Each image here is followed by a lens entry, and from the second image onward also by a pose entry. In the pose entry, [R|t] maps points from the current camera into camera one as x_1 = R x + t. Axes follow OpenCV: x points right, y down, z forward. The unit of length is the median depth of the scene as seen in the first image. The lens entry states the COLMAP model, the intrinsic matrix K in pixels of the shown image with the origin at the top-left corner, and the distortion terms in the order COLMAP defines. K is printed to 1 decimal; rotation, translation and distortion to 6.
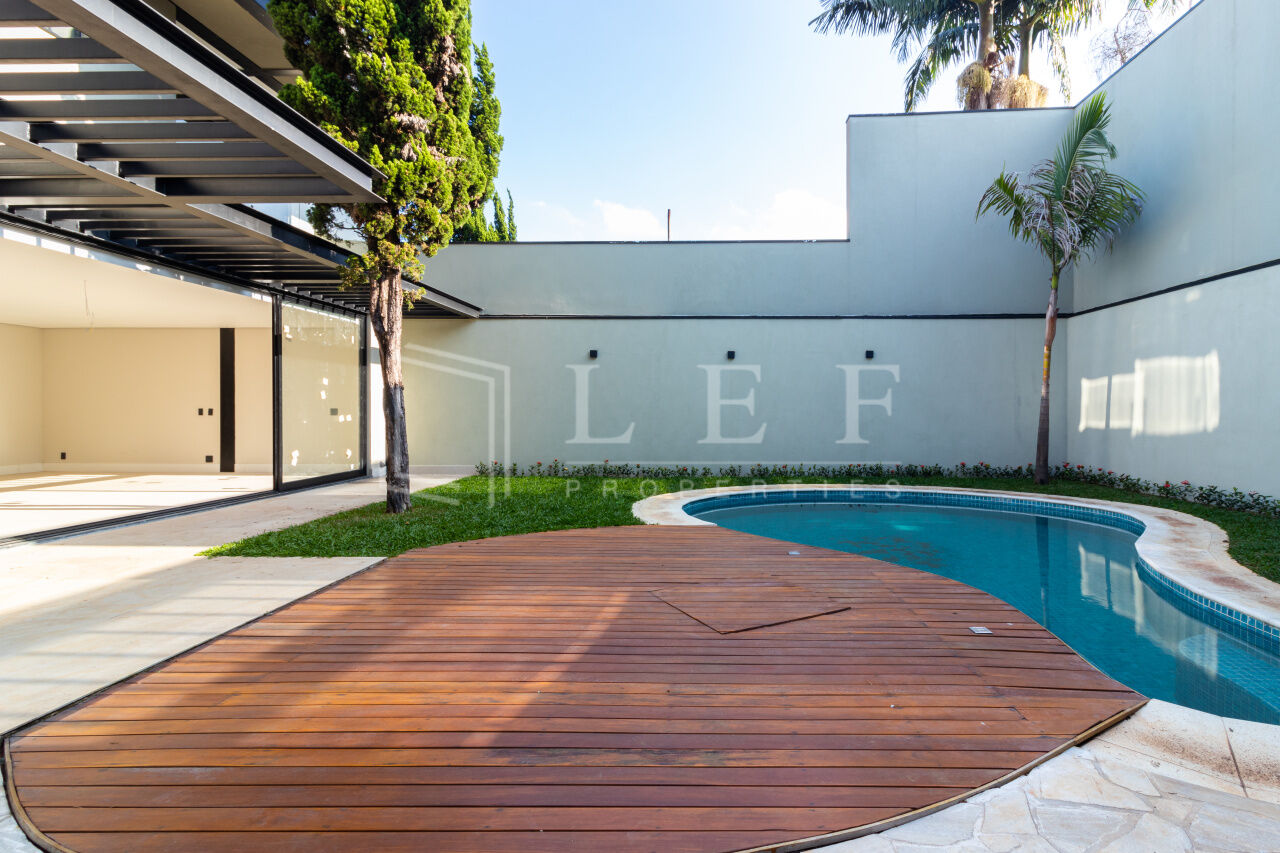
lens RADIAL K [[632.1, 0, 680.7], [0, 632.1, 410.5], [0, 0, 1]] dist [0.004076, 0.000922]
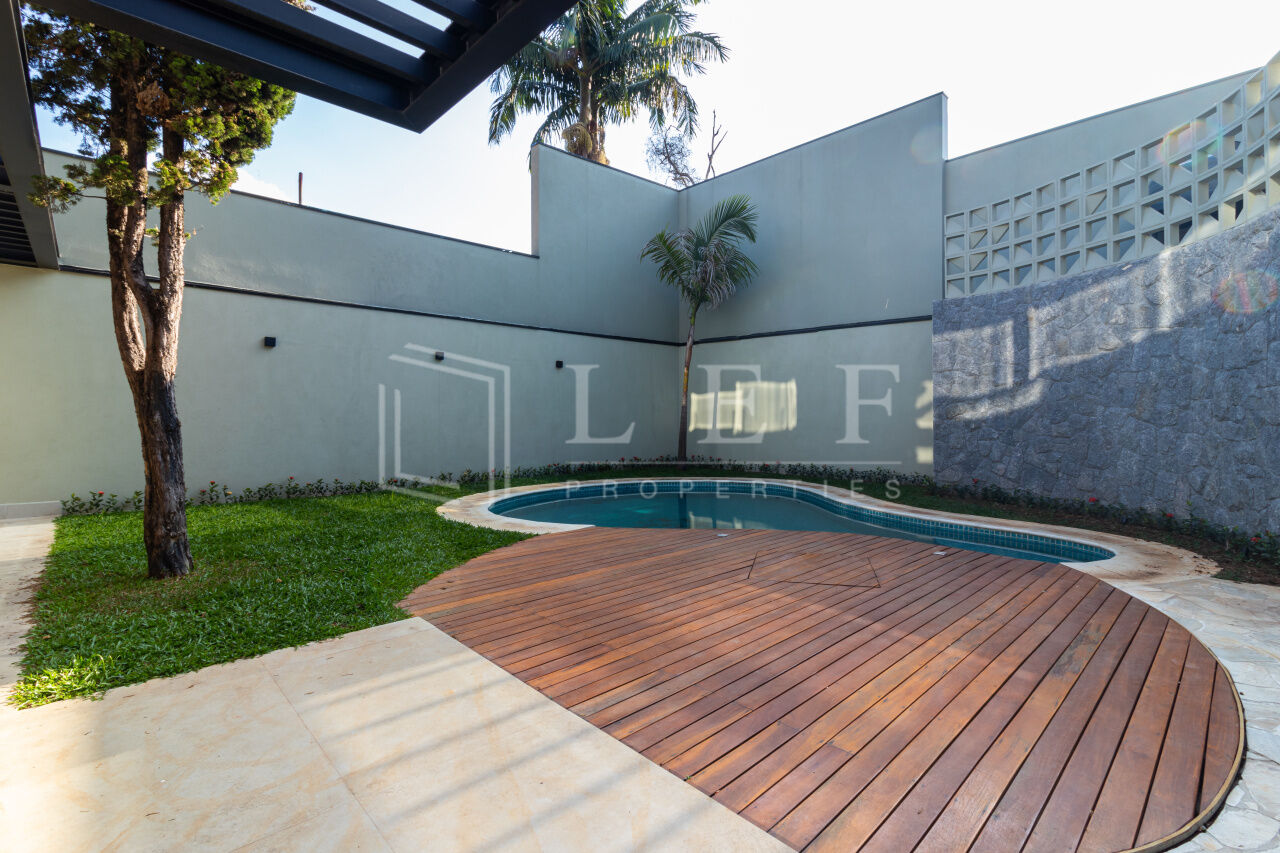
lens RADIAL K [[606.0, 0, 663.4], [0, 606.0, 417.1], [0, 0, 1]] dist [-0.001577, 0.000969]
pose [[0.687099, 0.001340, 0.726563, -0.452977], [-0.002836, 0.999996, 0.000837, 0.000912], [-0.726558, -0.002636, 0.687100, 0.185051]]
